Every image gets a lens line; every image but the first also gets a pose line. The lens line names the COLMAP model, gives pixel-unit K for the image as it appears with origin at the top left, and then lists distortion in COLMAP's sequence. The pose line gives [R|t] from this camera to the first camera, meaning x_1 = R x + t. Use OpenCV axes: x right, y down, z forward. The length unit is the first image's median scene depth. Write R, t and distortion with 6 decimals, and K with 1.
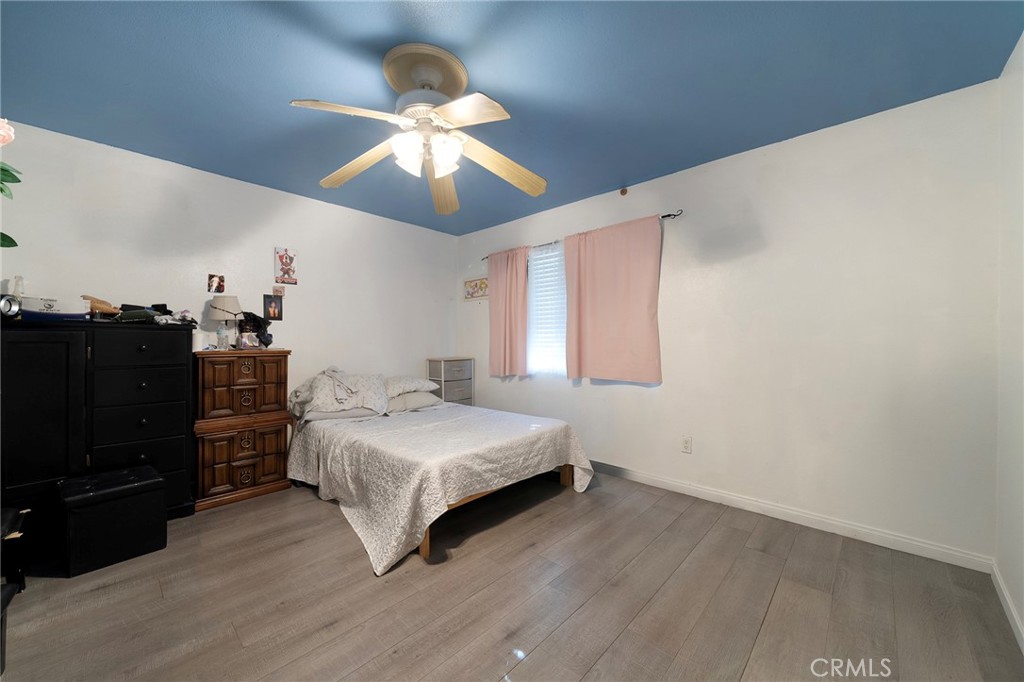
lens RADIAL K [[395.9, 0, 507.8], [0, 395.9, 343.2], [0, 0, 1]] dist [0.001434, 0.000289]
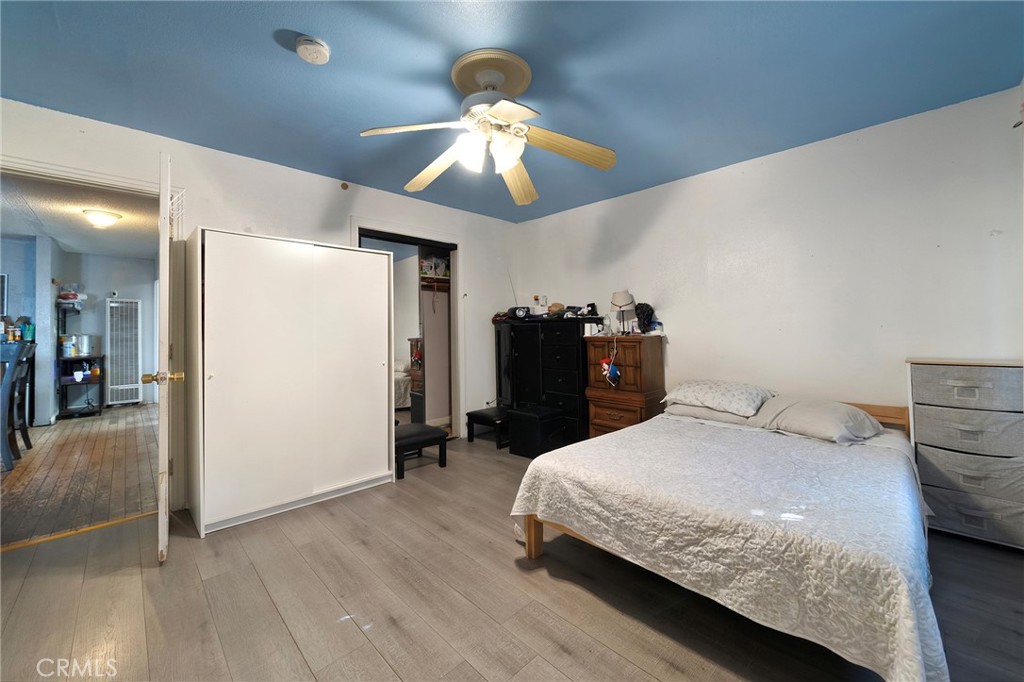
lens RADIAL K [[395.9, 0, 507.8], [0, 395.9, 332.4], [0, 0, 1]] dist [0.001434, 0.000289]
pose [[-0.057127, 0.000688, -0.998367, 0.652634], [0.007937, 0.999968, 0.000235, 0.001812], [0.998335, -0.007911, -0.057131, 0.885835]]
